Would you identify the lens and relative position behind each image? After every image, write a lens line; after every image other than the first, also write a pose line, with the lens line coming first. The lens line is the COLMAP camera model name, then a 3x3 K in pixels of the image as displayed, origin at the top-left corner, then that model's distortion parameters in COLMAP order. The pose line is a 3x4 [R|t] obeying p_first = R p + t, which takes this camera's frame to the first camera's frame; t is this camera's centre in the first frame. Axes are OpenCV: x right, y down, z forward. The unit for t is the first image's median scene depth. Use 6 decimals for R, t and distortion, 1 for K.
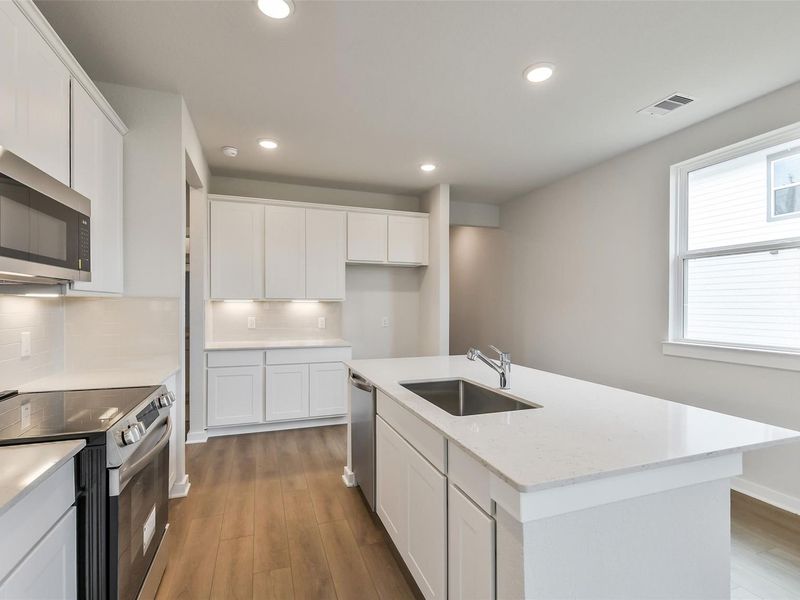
lens RADIAL K [[392.7, 0, 398.1], [0, 392.7, 306.3], [0, 0, 1]] dist [0.006191, -0.002978]
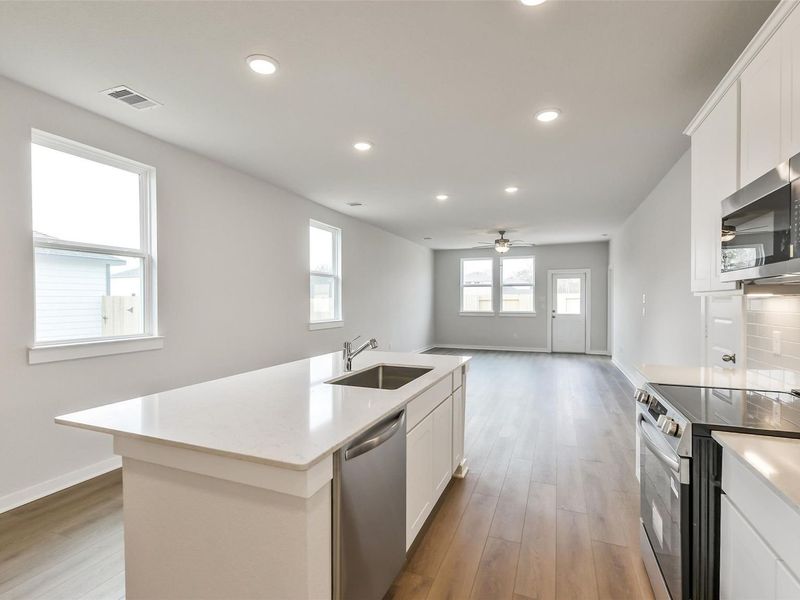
lens RADIAL K [[392.7, 0, 400.6], [0, 392.7, 306.8], [0, 0, 1]] dist [0.006191, -0.002978]
pose [[-0.748862, -0.011850, 0.662620, -0.340933], [0.001385, 0.999810, 0.019446, -0.007067], [-0.662724, 0.015480, -0.748703, 0.936156]]
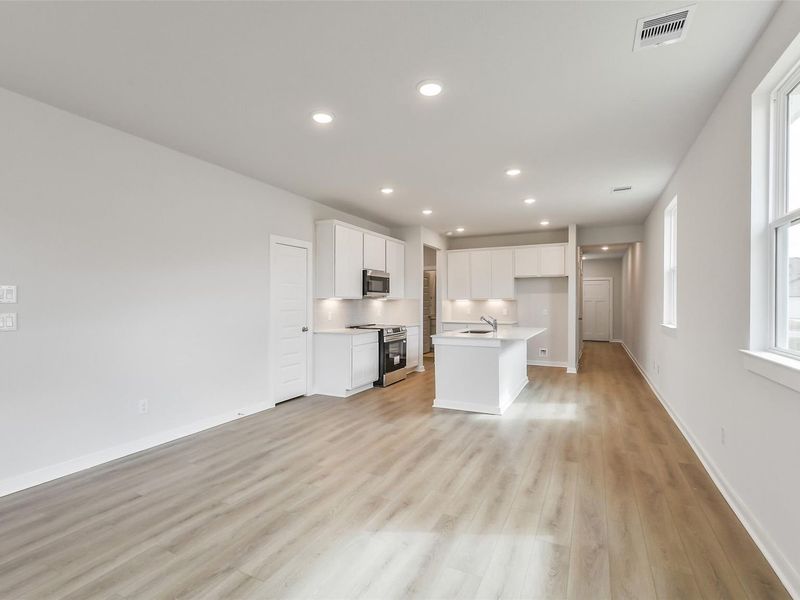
lens RADIAL K [[392.7, 0, 398.9], [0, 392.7, 303.5], [0, 0, 1]] dist [0.006191, -0.002978]
pose [[0.694354, -0.003993, -0.719623, 0.927266], [0.001812, 0.999991, -0.003800, 0.011967], [0.719632, 0.001335, 0.694355, -0.712028]]
